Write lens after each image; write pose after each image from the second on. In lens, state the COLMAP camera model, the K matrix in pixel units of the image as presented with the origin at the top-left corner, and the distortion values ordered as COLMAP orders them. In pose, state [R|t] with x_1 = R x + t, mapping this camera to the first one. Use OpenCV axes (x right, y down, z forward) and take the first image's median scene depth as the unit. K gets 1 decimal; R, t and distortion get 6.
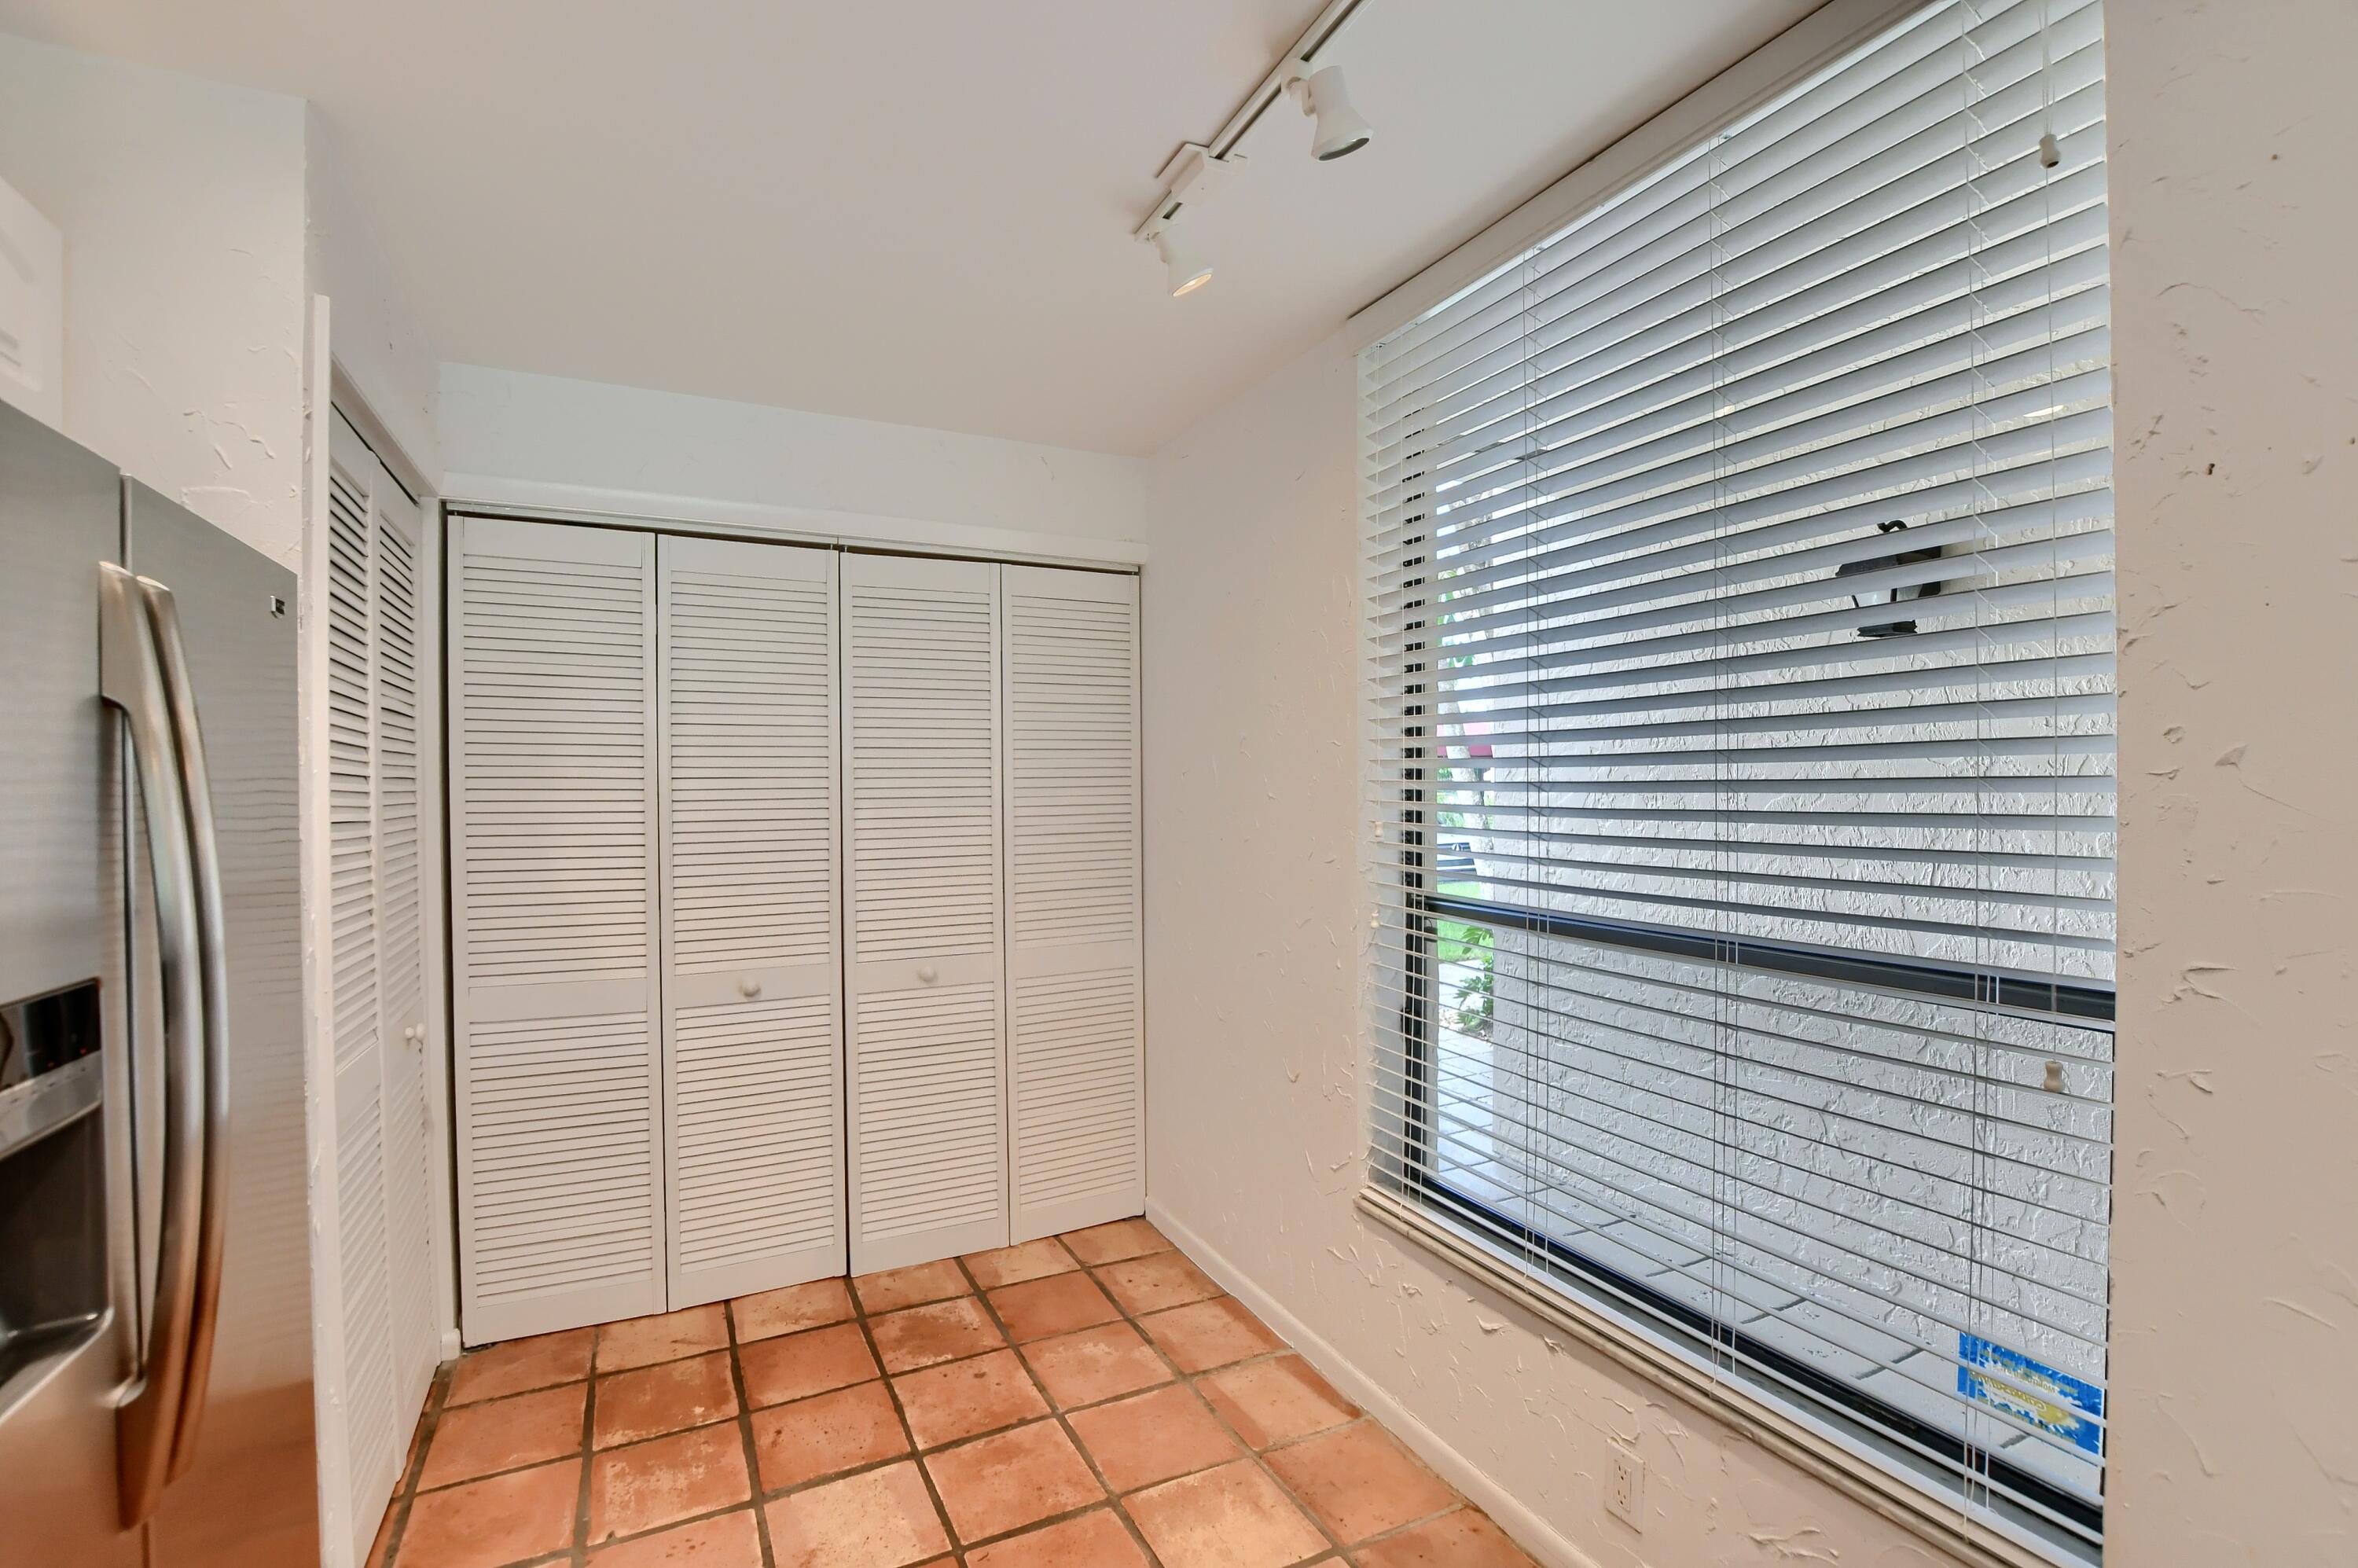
lens RADIAL K [[1042.8, 0, 1172.5], [0, 1042.8, 794.7], [0, 0, 1]] dist [-0.023698, 0.000916]
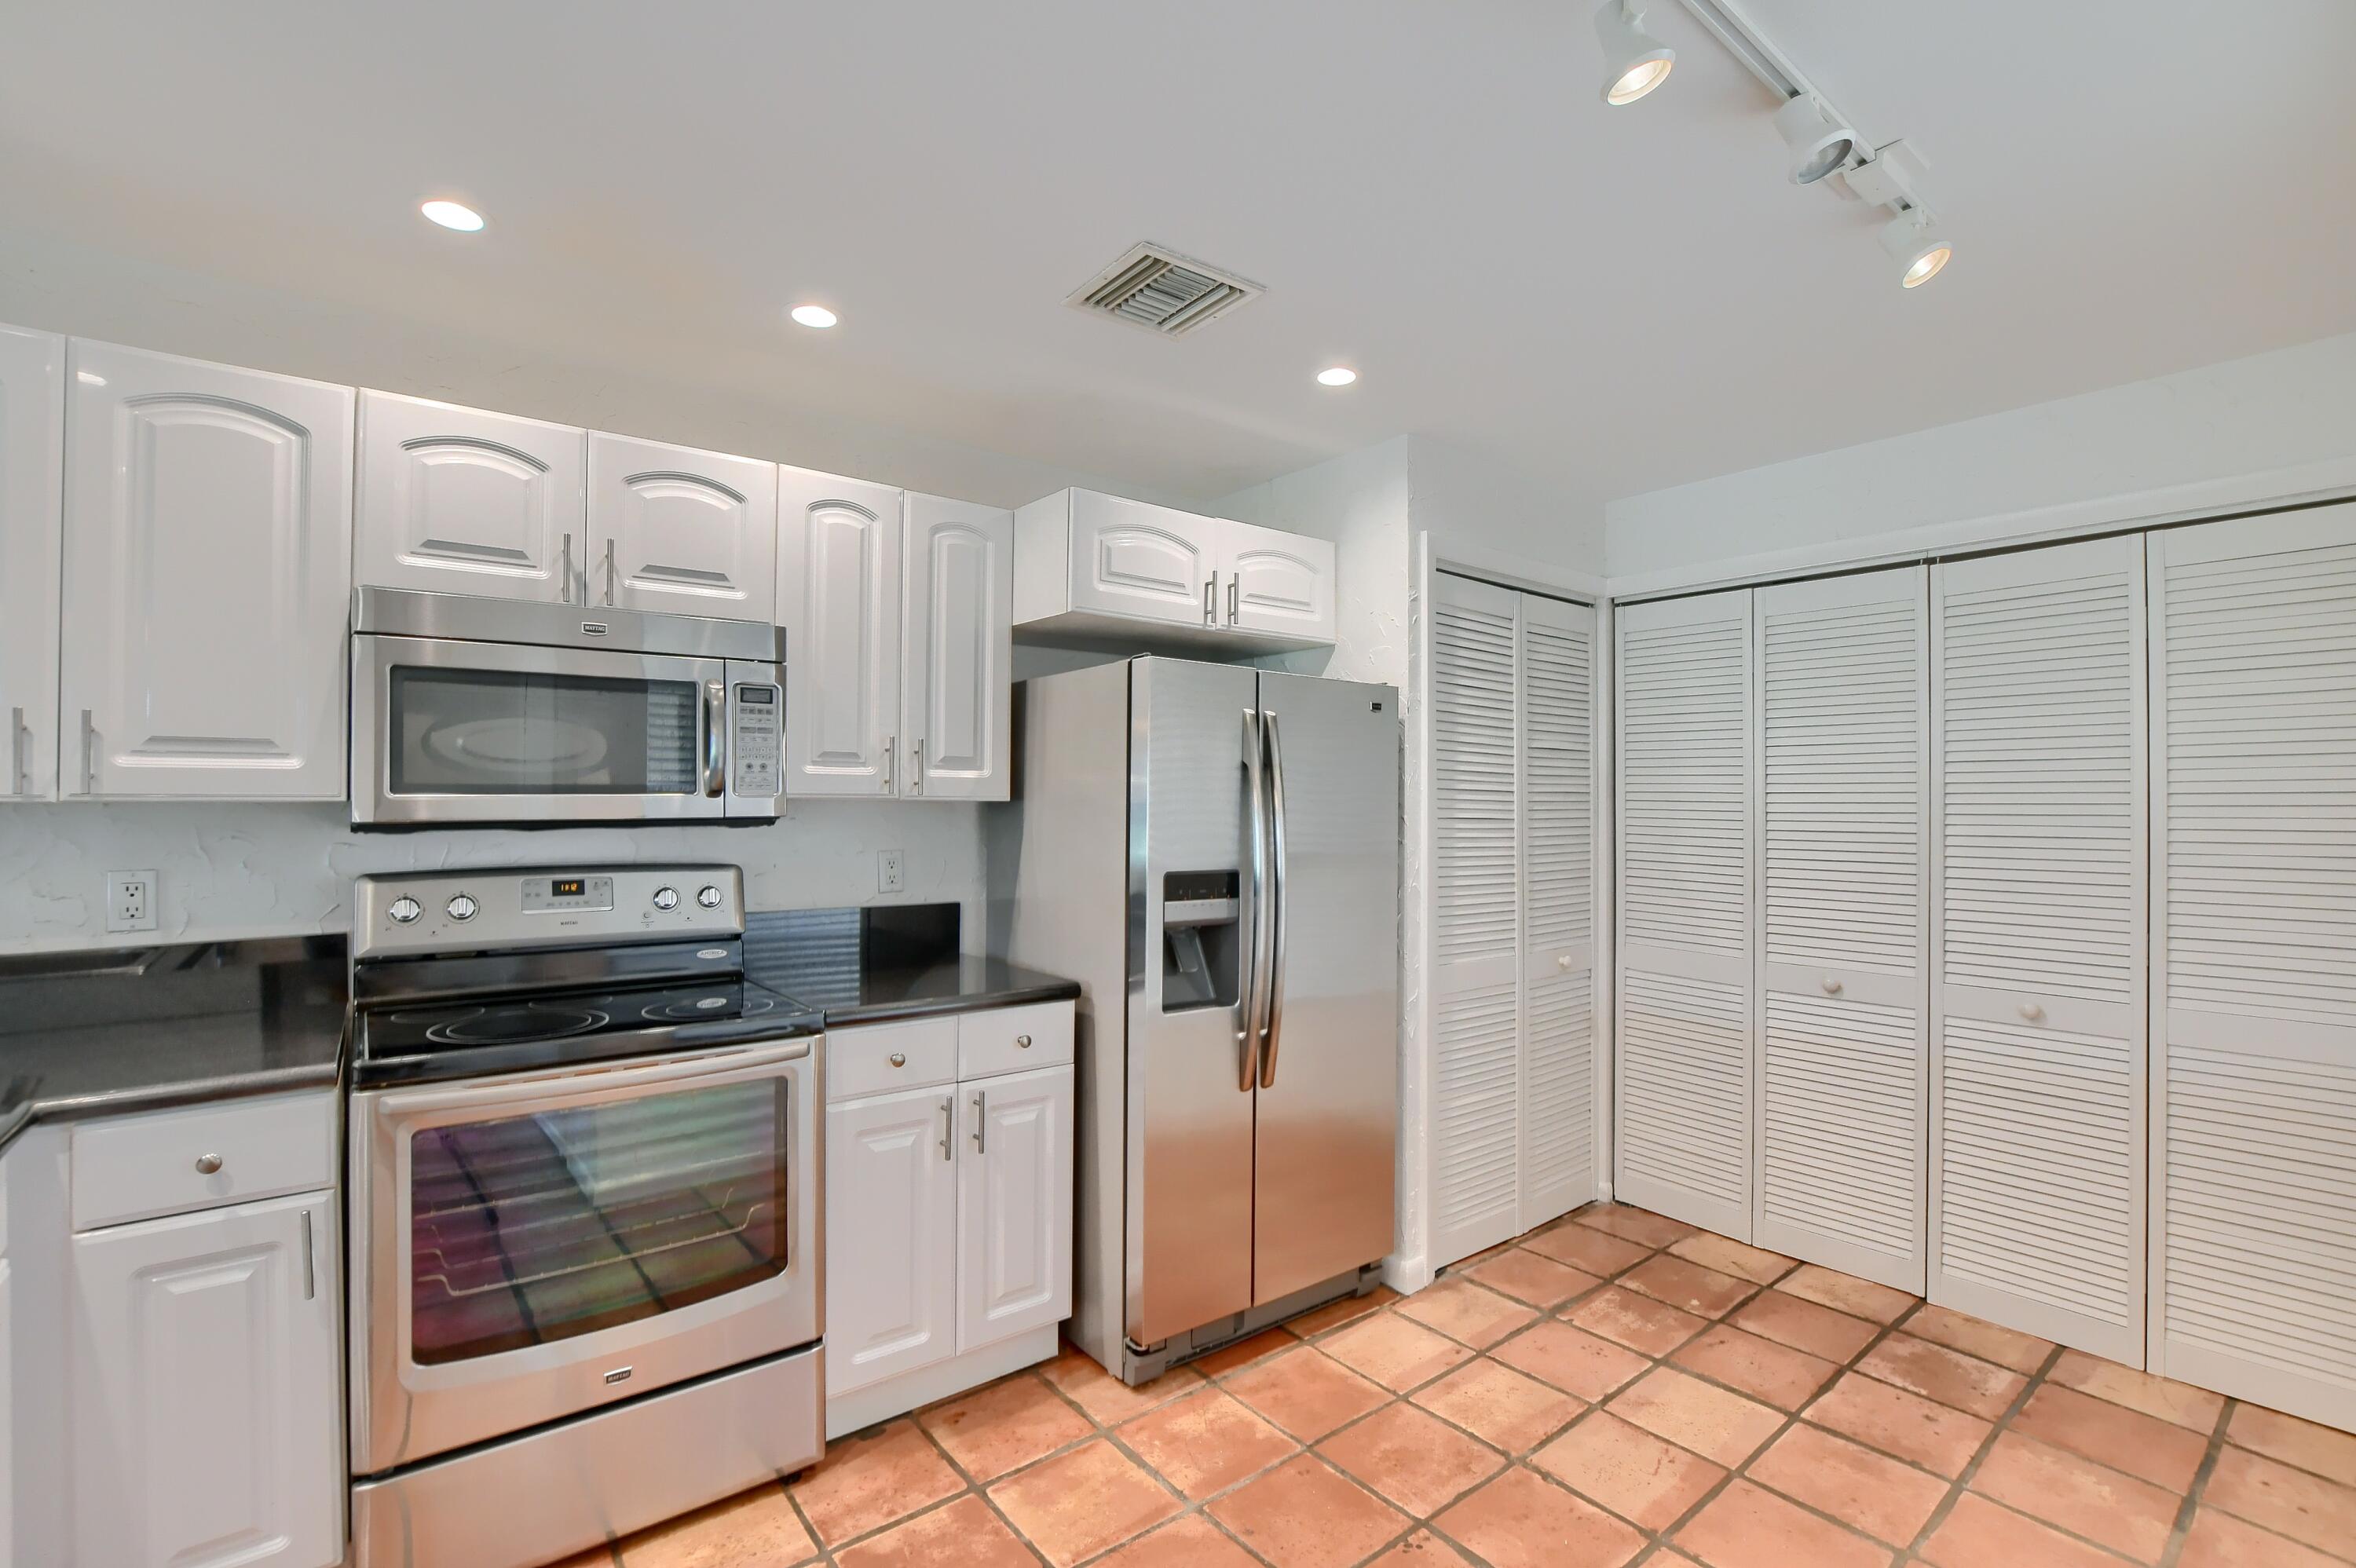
lens RADIAL K [[1041.8, 0, 1168.8], [0, 1041.8, 787.7], [0, 0, 1]] dist [-0.023698, 0.000916]
pose [[0.207053, -0.001052, -0.978329, 0.572381], [-0.016265, 0.999858, -0.004517, -0.005288], [0.978195, 0.016848, 0.207006, 0.104195]]
